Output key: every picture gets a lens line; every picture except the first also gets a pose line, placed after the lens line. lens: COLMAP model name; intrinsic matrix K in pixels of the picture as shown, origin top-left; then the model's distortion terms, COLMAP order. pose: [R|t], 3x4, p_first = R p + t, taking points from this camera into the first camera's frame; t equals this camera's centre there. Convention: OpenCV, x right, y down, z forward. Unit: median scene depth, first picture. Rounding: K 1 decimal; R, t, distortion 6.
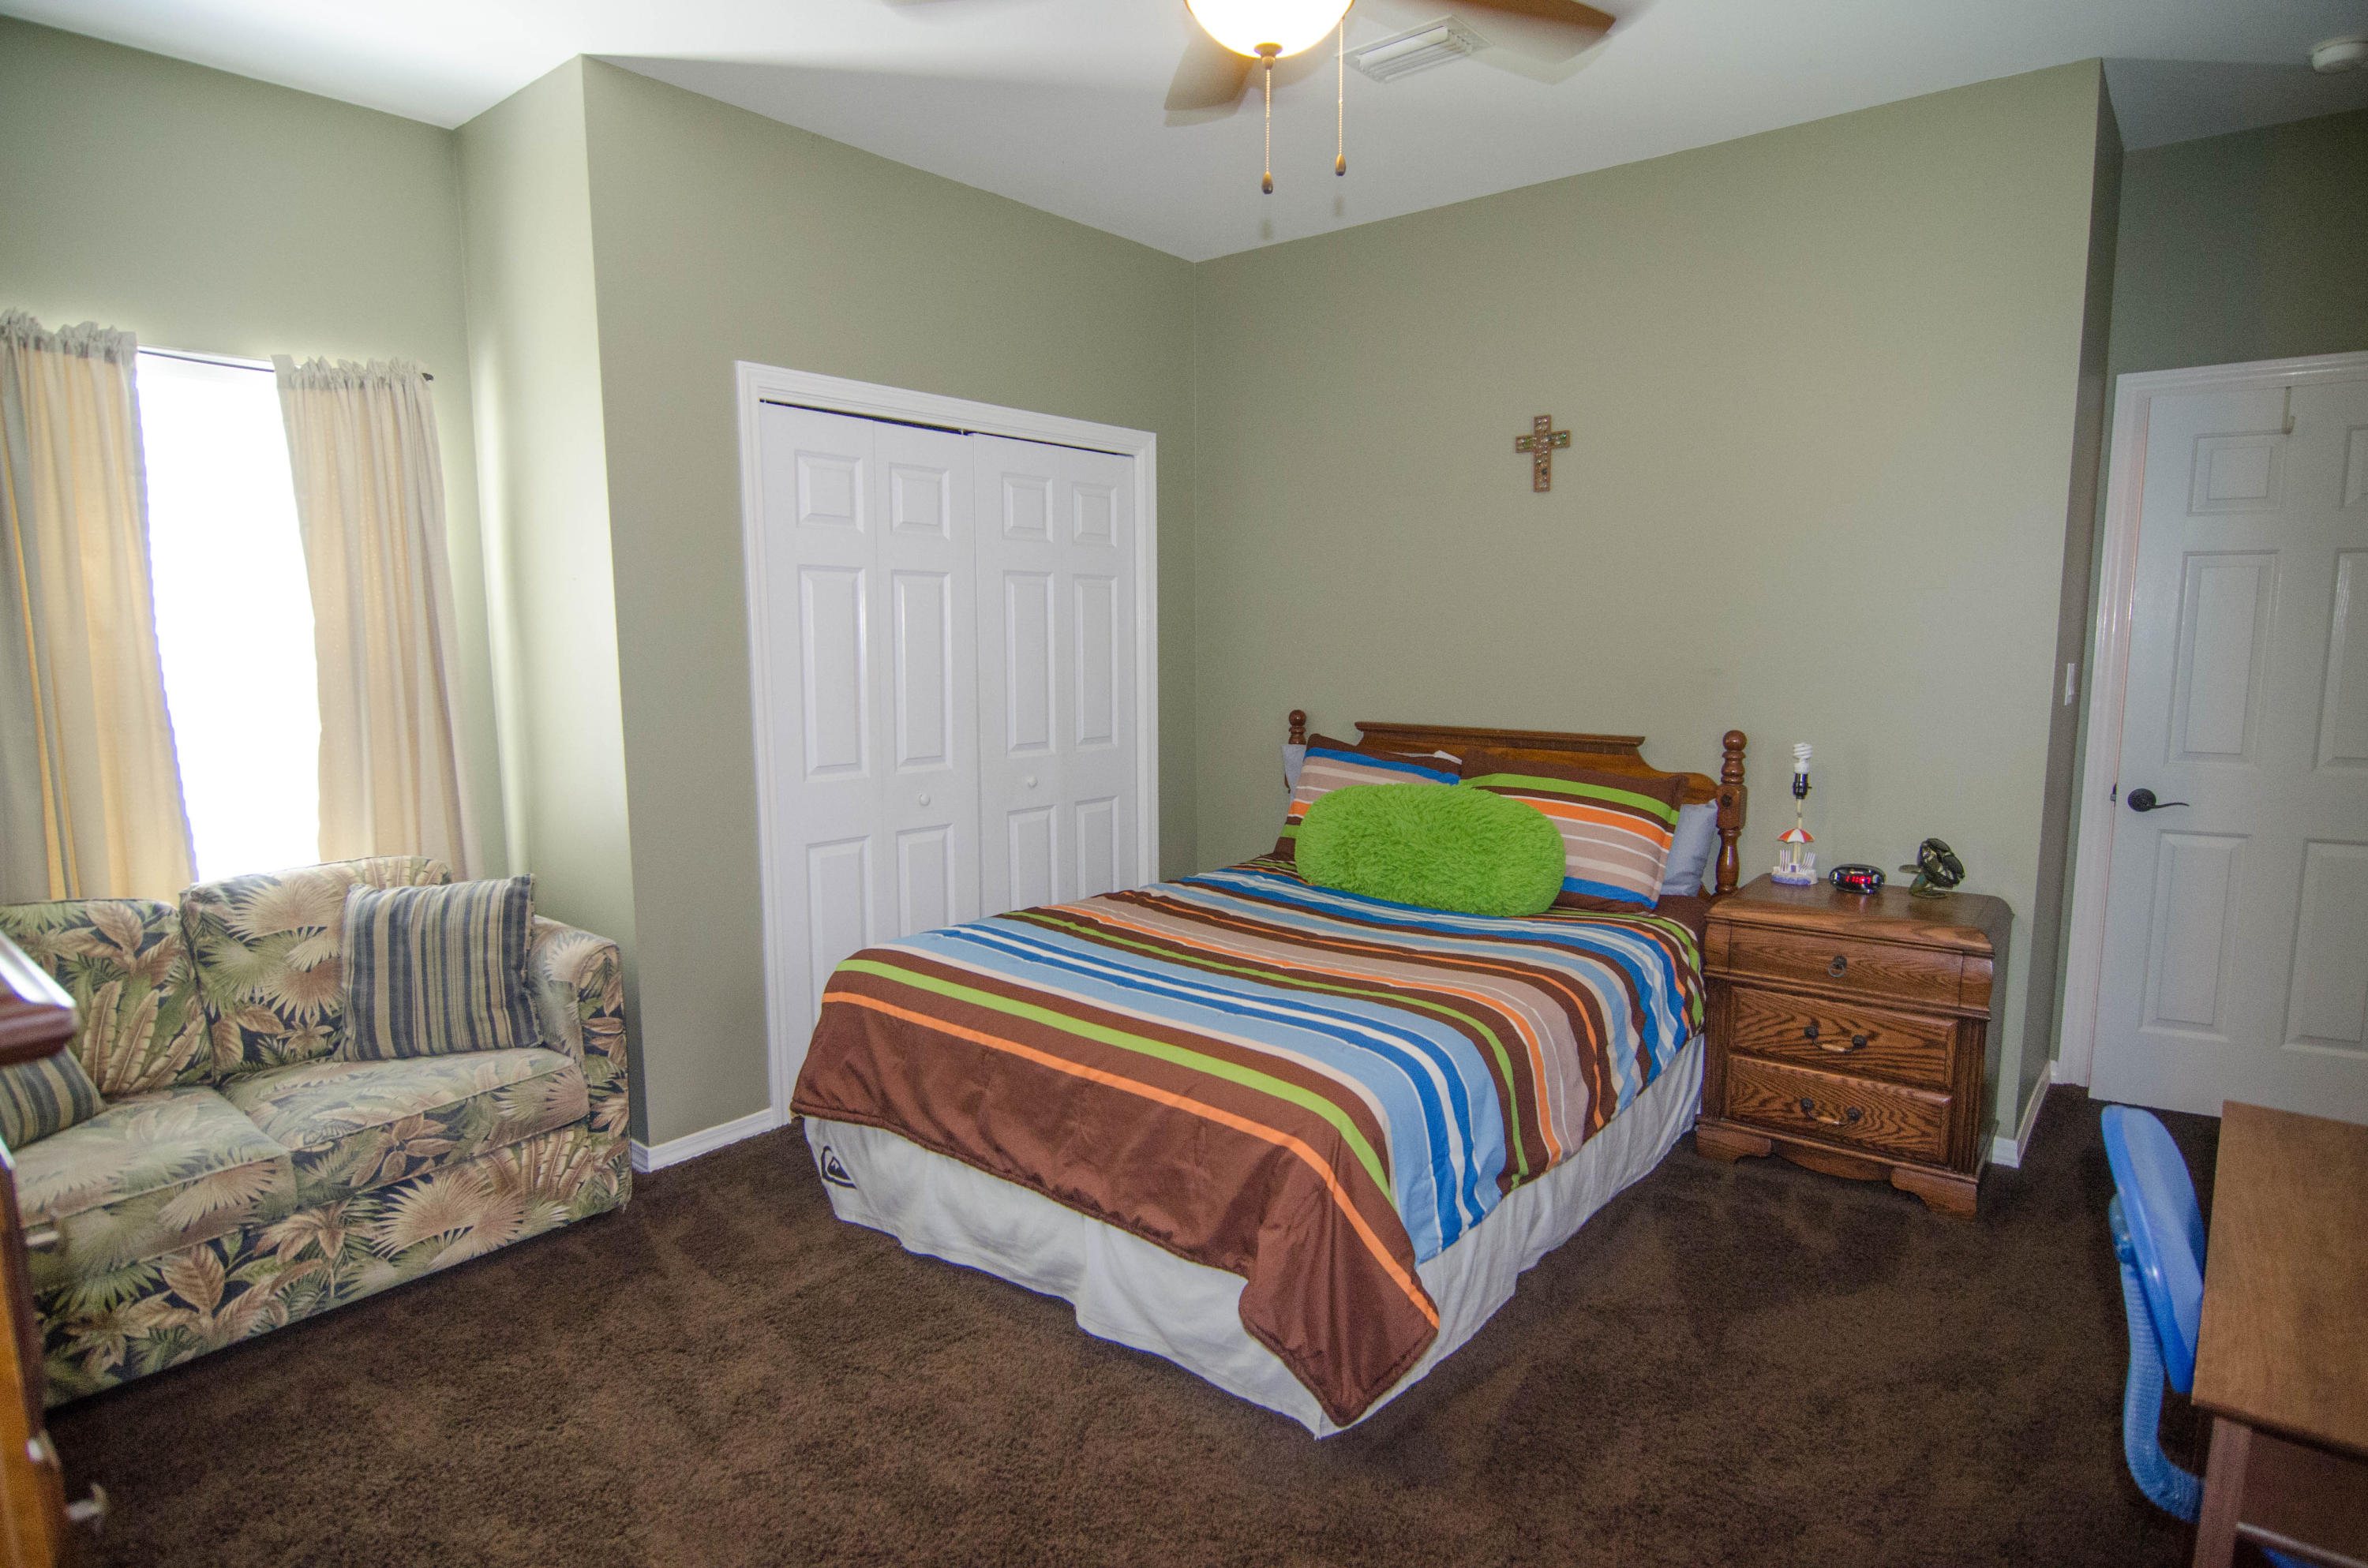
lens RADIAL K [[1267.9, 0, 1188.3], [0, 1267.9, 781.7], [0, 0, 1]] dist [-0.012259, -0.007186]
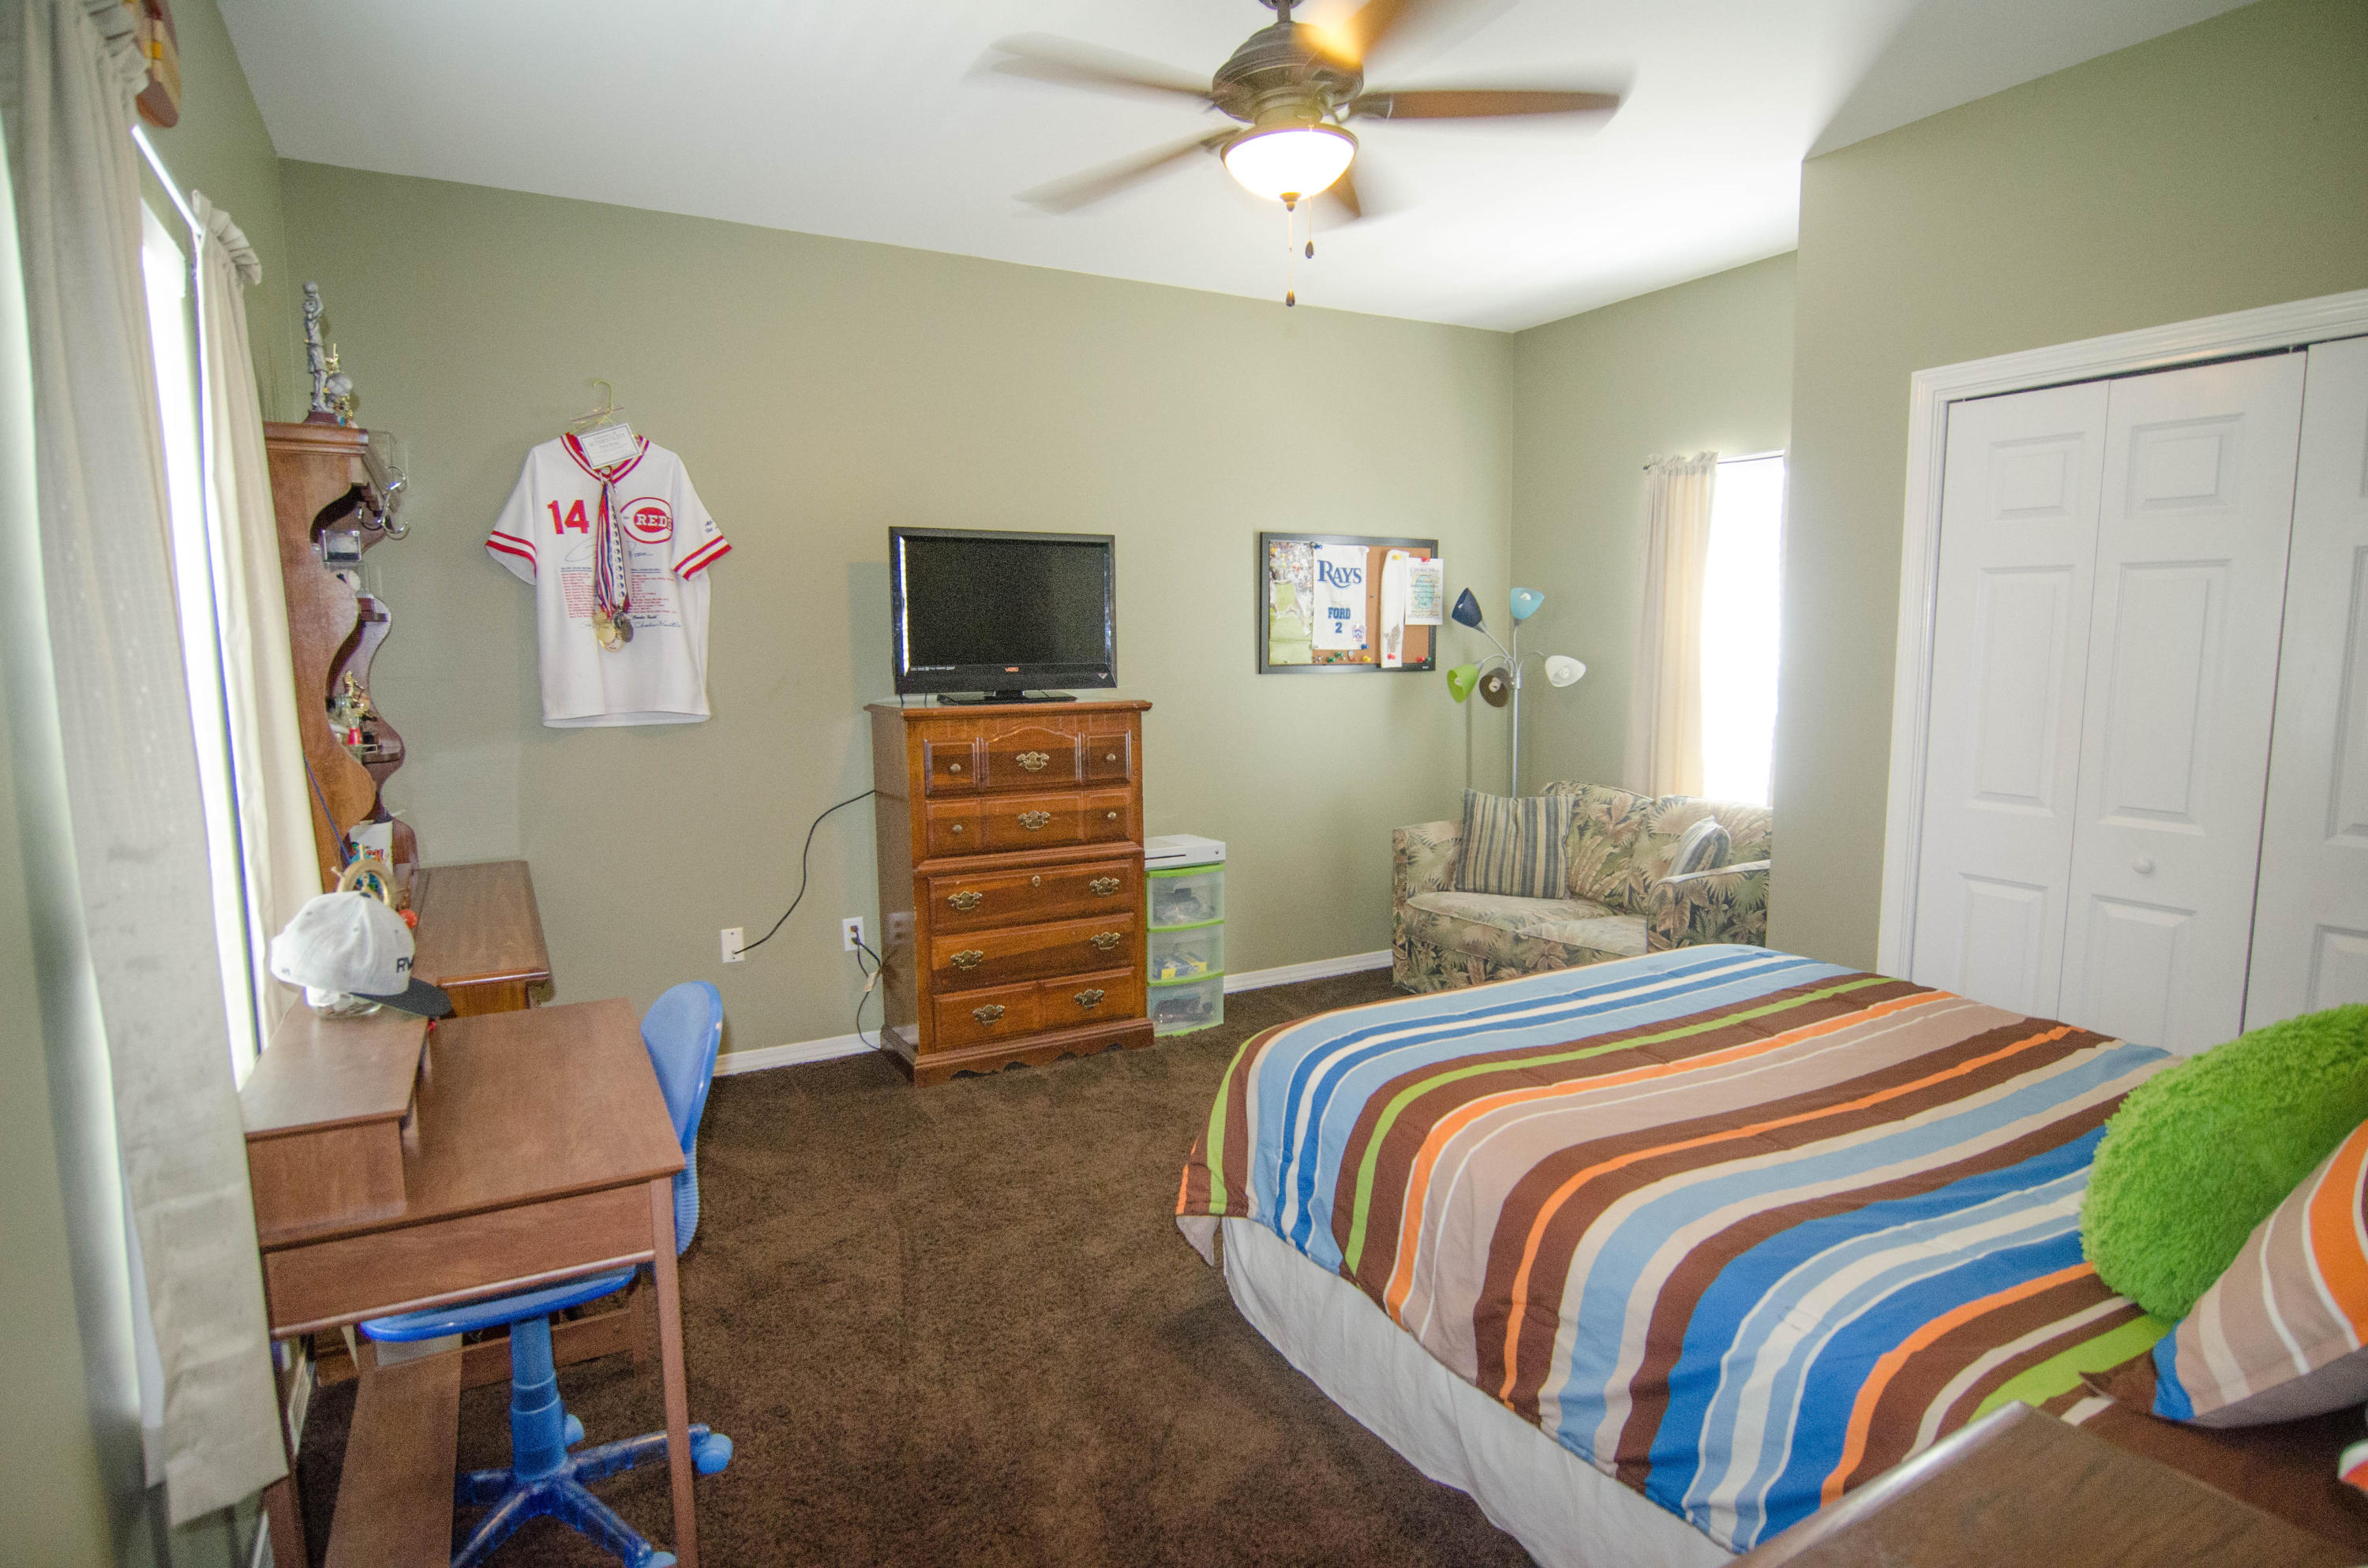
lens RADIAL K [[1267.9, 0, 1188.4], [0, 1267.9, 789.7], [0, 0, 1]] dist [-0.012259, -0.007186]
pose [[-0.370893, 0.117878, -0.921164, 0.963178], [-0.099666, 0.981130, 0.165681, -0.138363], [0.923312, 0.153259, -0.352146, 1.033105]]
